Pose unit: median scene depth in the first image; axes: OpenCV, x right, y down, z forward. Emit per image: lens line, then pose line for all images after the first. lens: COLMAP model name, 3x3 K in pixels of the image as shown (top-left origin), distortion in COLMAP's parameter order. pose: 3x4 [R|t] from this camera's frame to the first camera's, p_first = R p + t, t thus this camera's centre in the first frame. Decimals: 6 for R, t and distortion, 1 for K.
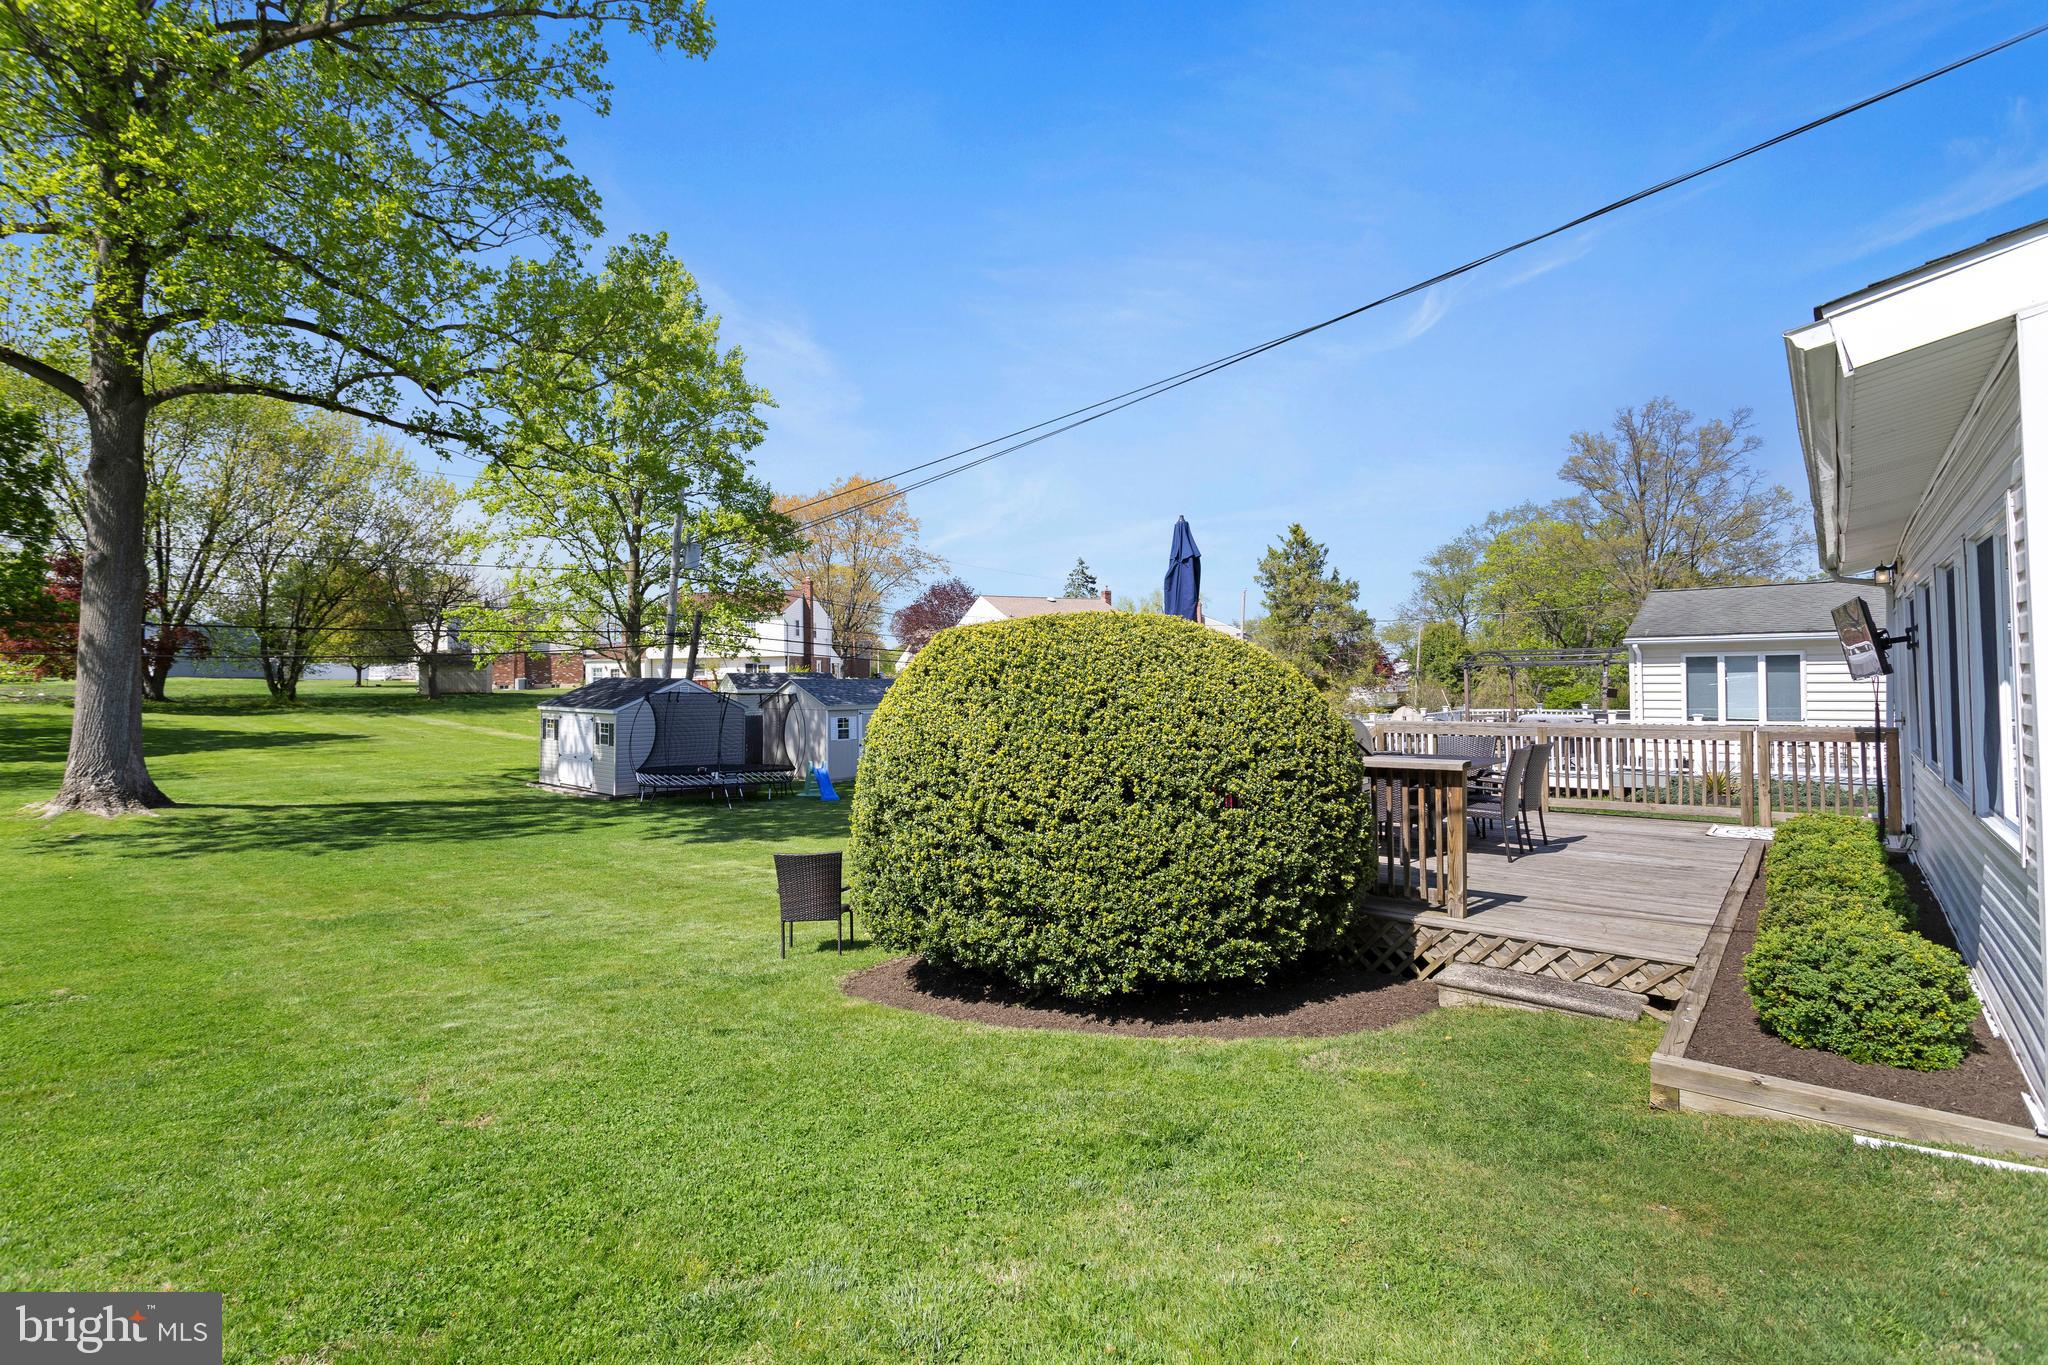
lens RADIAL K [[977.7, 0, 1011.0], [0, 977.7, 681.4], [0, 0, 1]] dist [0.005691, 0.001206]
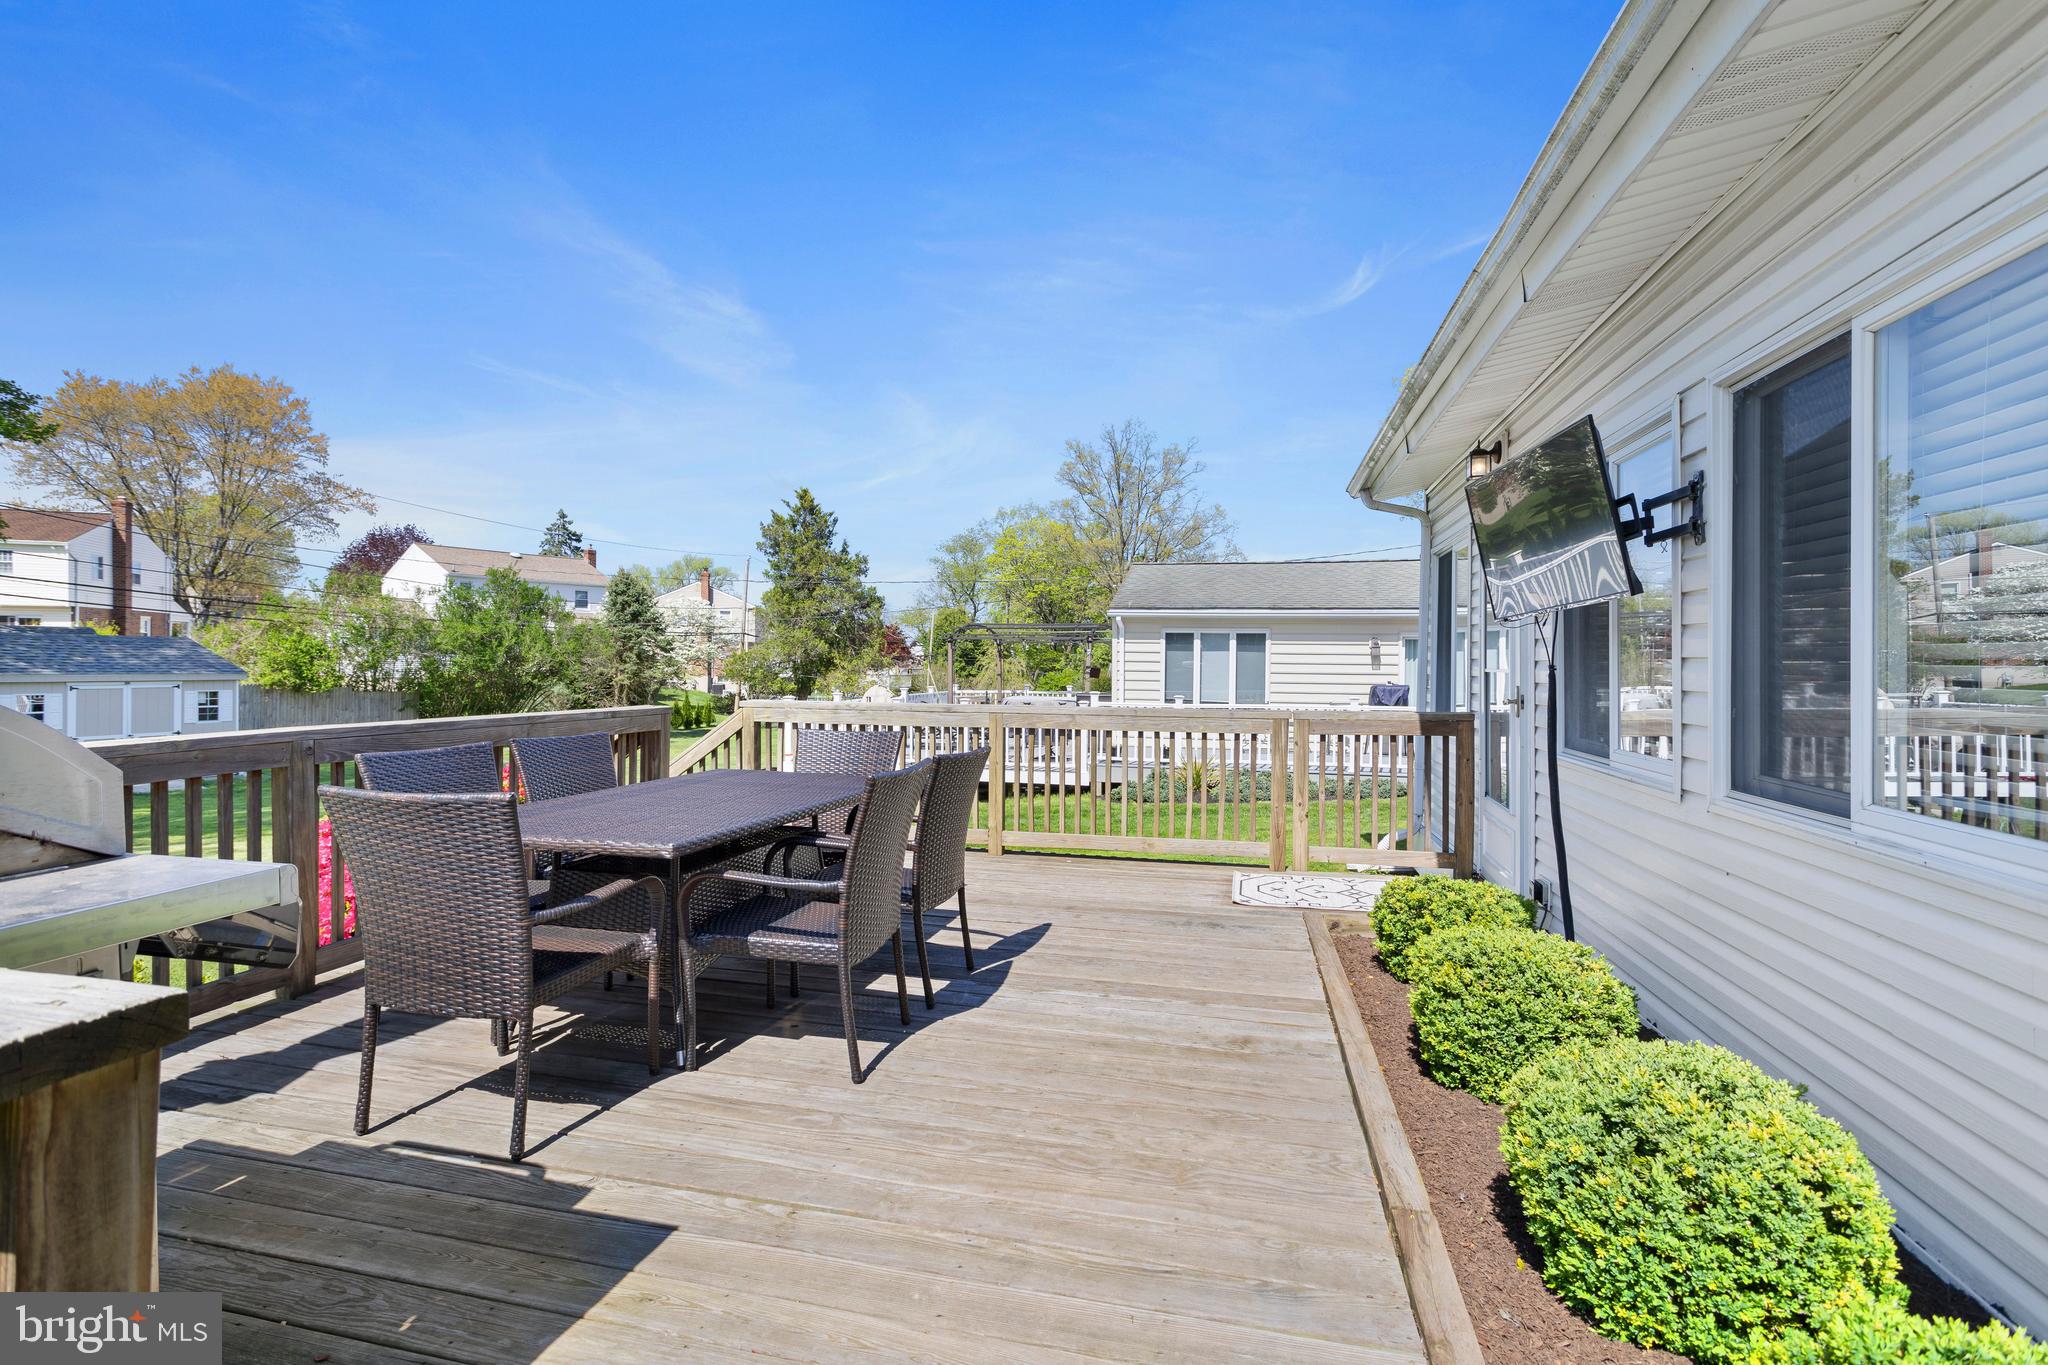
lens RADIAL K [[977.7, 0, 1025.1], [0, 977.7, 678.4], [0, 0, 1]] dist [0.005691, 0.001206]
pose [[0.886504, 0.015370, 0.462466, 0.053577], [-0.022005, 0.999718, 0.008956, 0.003988], [-0.462198, -0.018116, 0.886592, 0.088388]]
